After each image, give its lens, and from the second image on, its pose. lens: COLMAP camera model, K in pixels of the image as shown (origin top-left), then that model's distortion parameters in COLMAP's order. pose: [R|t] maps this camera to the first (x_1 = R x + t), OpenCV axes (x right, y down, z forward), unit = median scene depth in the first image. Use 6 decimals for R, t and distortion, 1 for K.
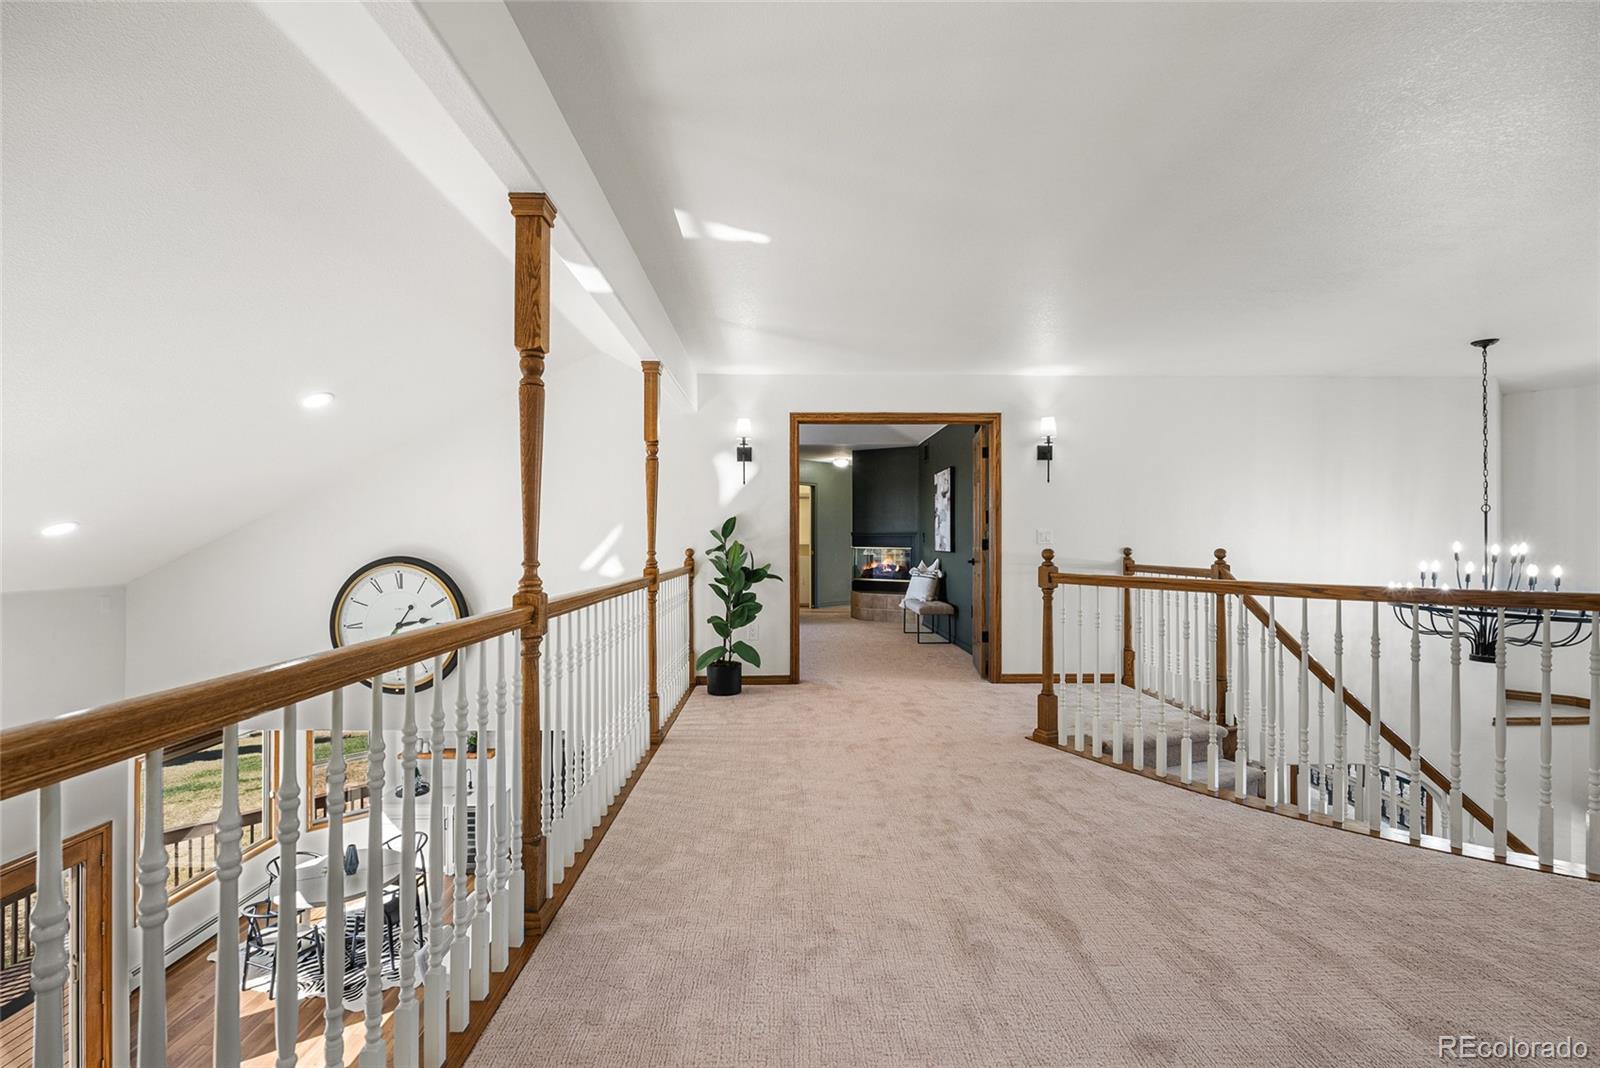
lens RADIAL K [[709.1, 0, 799.7], [0, 709.1, 538.6], [0, 0, 1]] dist [-0.002130, 0.000091]
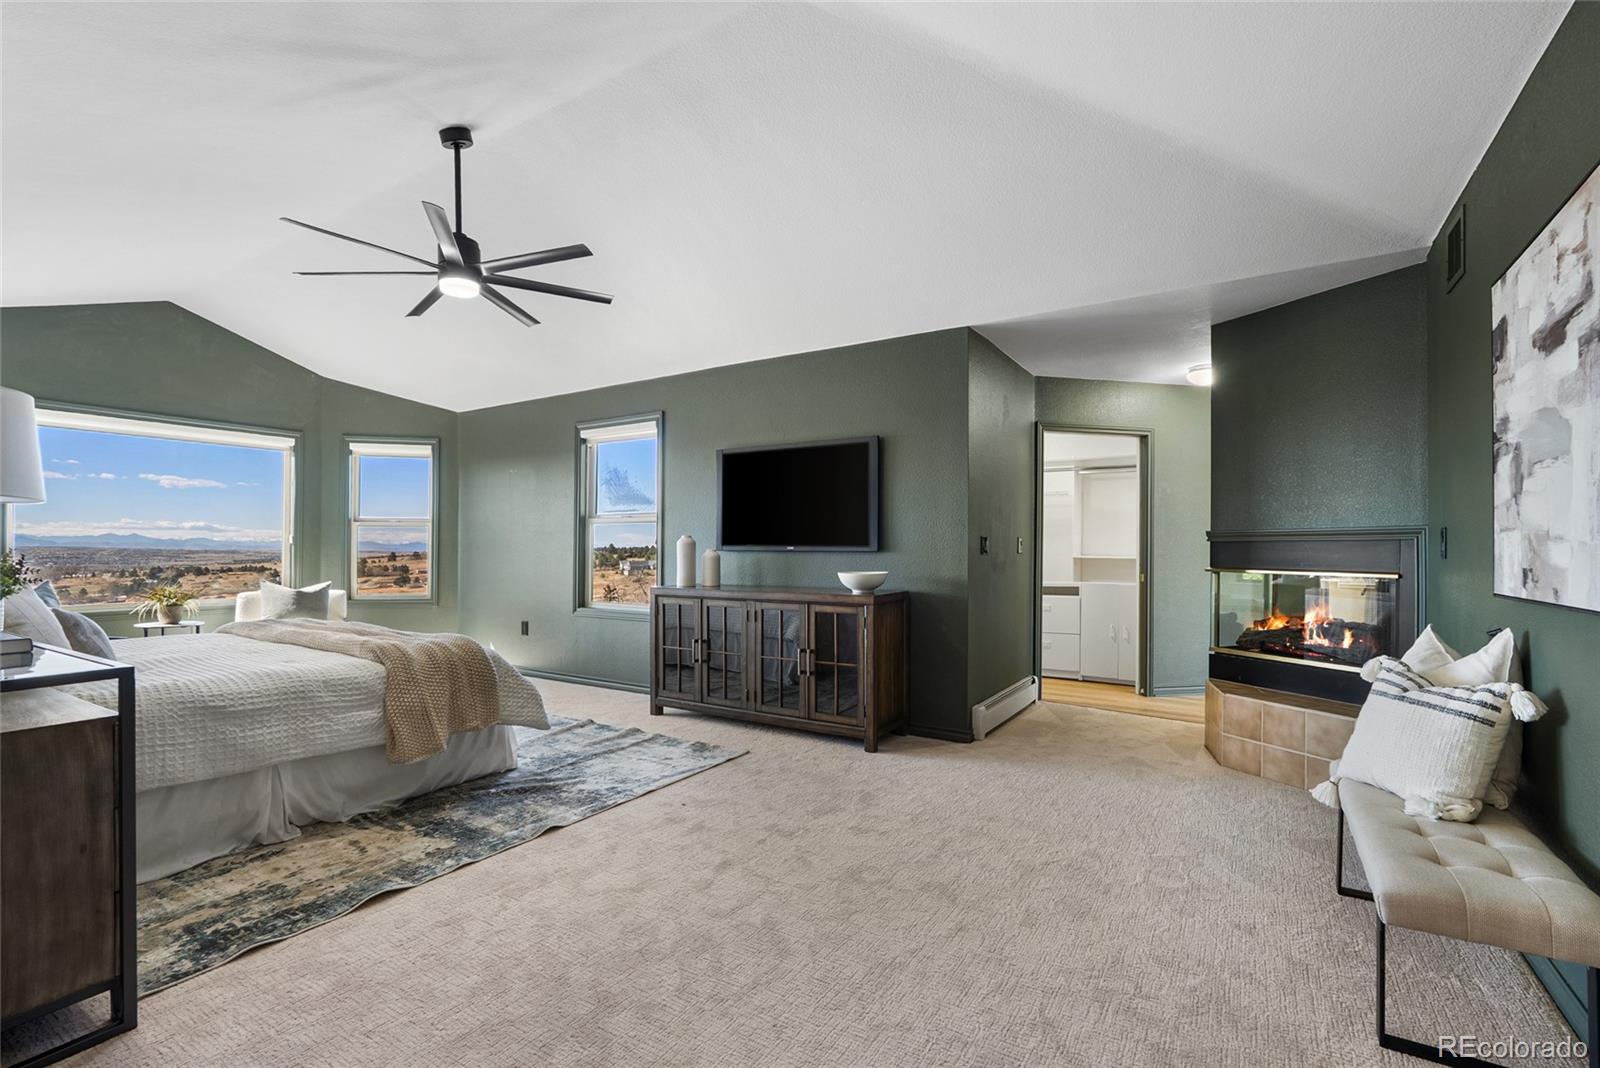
lens RADIAL K [[709.1, 0, 799.7], [0, 709.1, 538.6], [0, 0, 1]] dist [-0.002130, 0.000091]
pose [[0.830302, -0.001246, -0.557312, 0.113857], [-0.005532, 0.999930, -0.010477, 0.000644], [0.557286, 0.011782, 0.830237, 0.590059]]
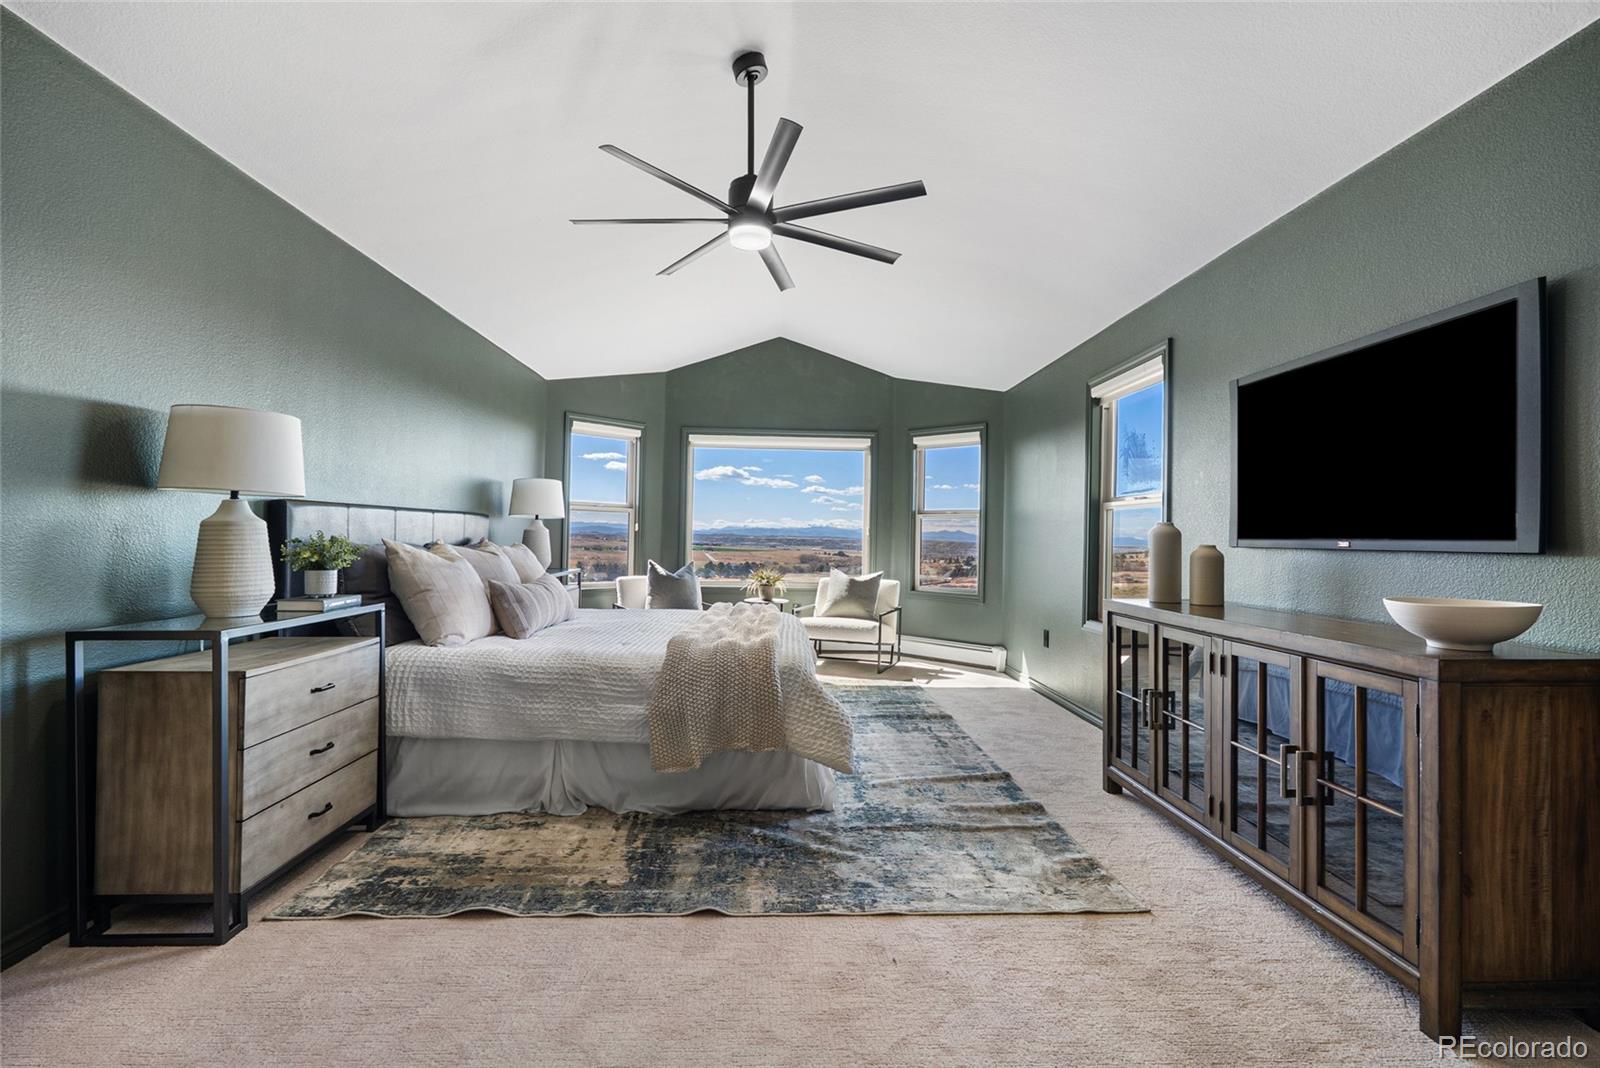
lens RADIAL K [[730.1, 0, 800.0], [0, 730.1, 523.6], [0, 0, 1]] dist [-0.003897, 0.000466]
pose [[0.017715, -0.015020, -0.999730, 0.080324], [-0.013436, 0.999793, -0.015259, 0.001830], [0.999753, 0.013703, 0.017509, 0.919808]]
